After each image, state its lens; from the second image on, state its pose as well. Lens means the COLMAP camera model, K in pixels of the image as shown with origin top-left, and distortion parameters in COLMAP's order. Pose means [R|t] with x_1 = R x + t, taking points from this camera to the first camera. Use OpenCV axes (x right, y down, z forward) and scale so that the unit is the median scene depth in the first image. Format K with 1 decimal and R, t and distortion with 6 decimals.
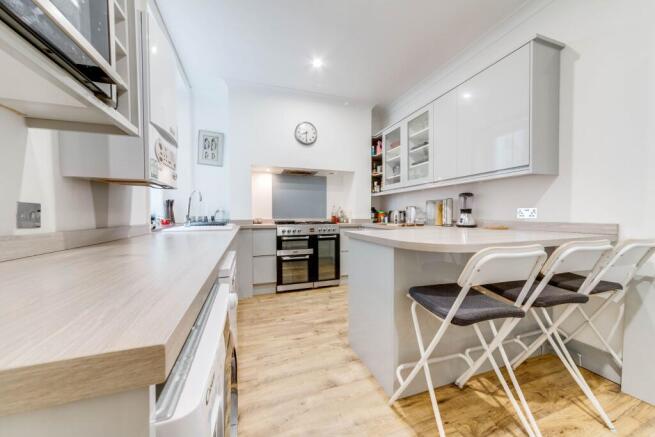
lens RADIAL K [[229.7, 0, 328.2], [0, 229.7, 217.1], [0, 0, 1]] dist [0.000251, 0.000129]
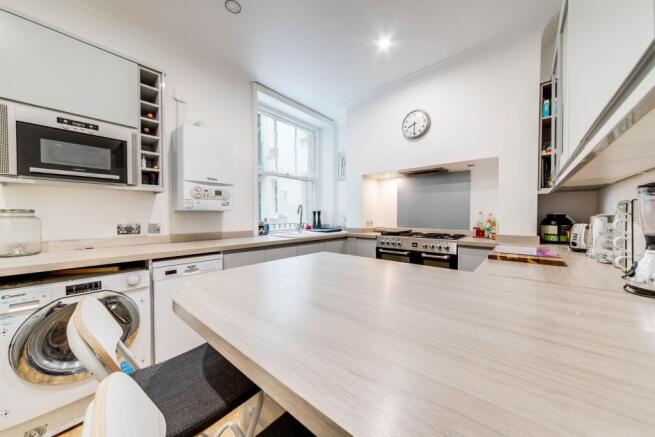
lens RADIAL K [[229.7, 0, 328.2], [0, 229.7, 217.1], [0, 0, 1]] dist [0.000251, 0.000129]
pose [[0.497393, 0.006988, -0.867497, 0.466838], [-0.009761, 0.999949, 0.002458, -0.038439], [0.867471, 0.007245, 0.497436, 0.342661]]
